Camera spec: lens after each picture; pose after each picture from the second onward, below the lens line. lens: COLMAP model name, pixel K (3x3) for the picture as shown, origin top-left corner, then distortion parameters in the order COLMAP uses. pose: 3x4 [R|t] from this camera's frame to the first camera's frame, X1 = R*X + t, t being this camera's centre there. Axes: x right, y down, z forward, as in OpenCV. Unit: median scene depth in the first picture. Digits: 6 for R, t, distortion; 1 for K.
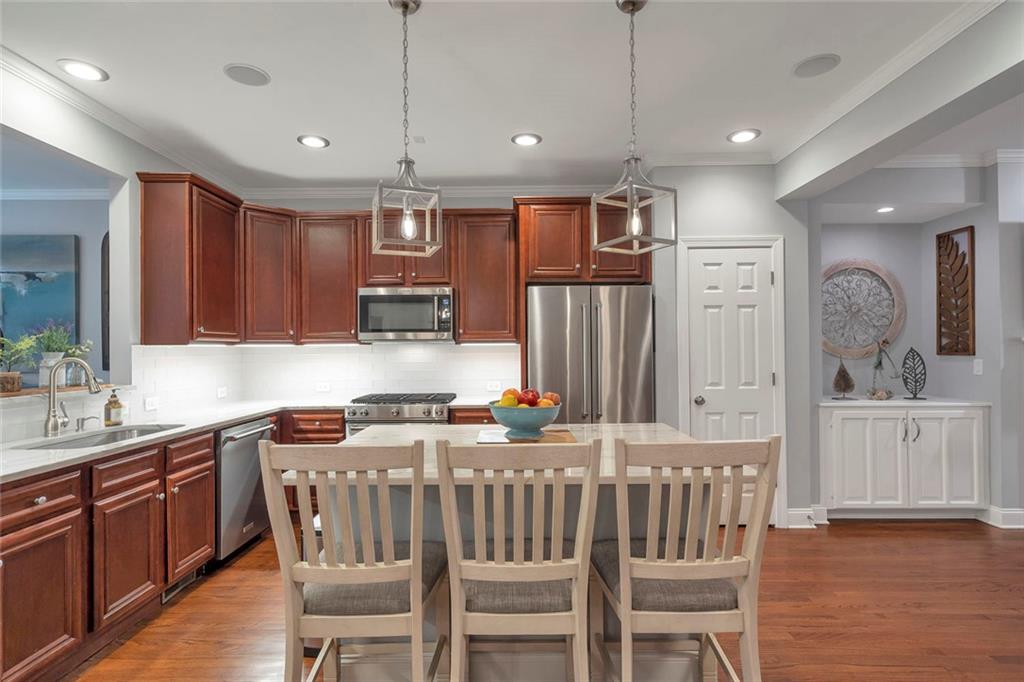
lens RADIAL K [[516.4, 0, 514.9], [0, 516.4, 344.3], [0, 0, 1]] dist [0.006396, -0.000173]
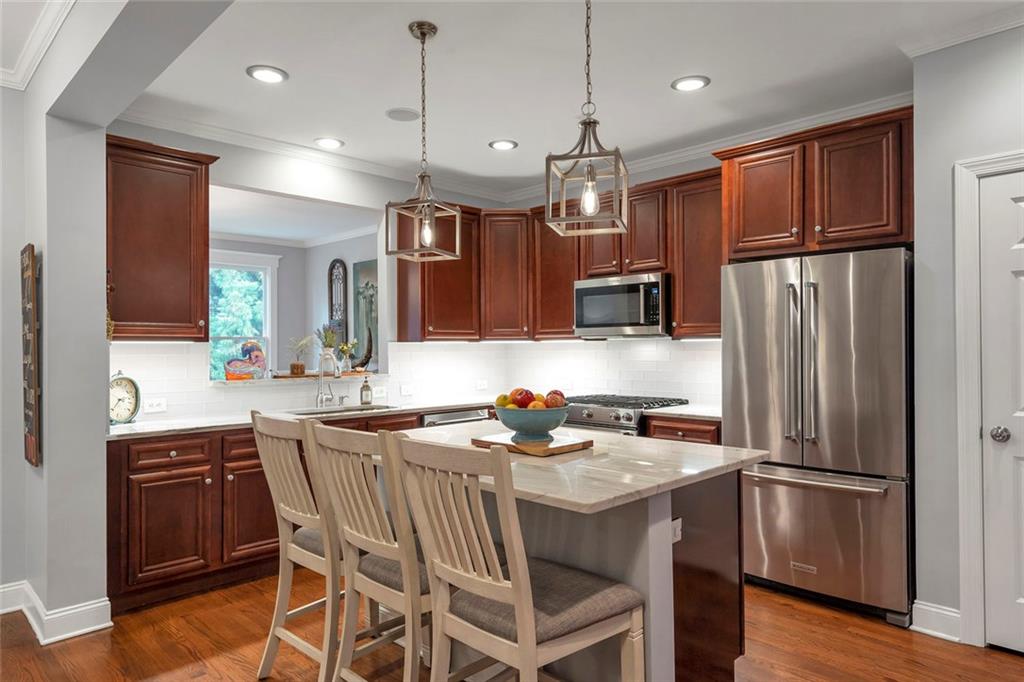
lens RADIAL K [[645.1, 0, 507.2], [0, 645.1, 342.4], [0, 0, 1]] dist [0.008720, 0.000421]
pose [[0.703273, -0.001531, -0.710919, 0.475309], [0.007056, 0.999963, 0.004826, -0.003224], [0.710885, -0.008410, 0.703258, 0.084521]]
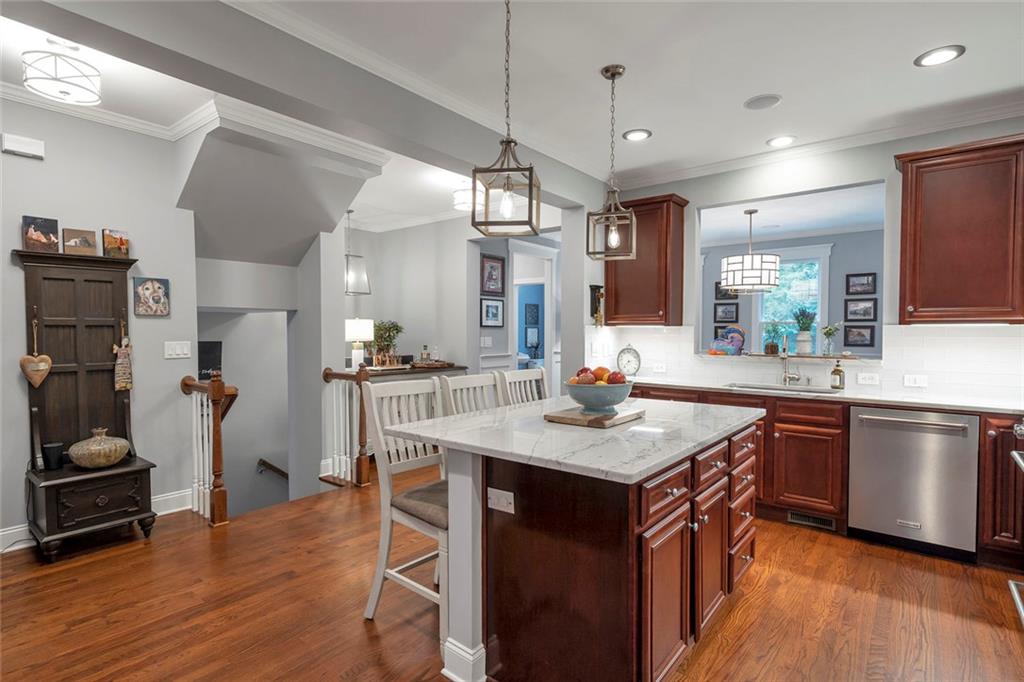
lens RADIAL K [[516.4, 0, 511.1], [0, 516.4, 343.0], [0, 0, 1]] dist [0.006396, -0.000173]
pose [[-0.630734, 0.023183, -0.775652, 0.544380], [0.007884, 0.999694, 0.023468, 0.005972], [0.775959, 0.008687, -0.630724, 0.890539]]
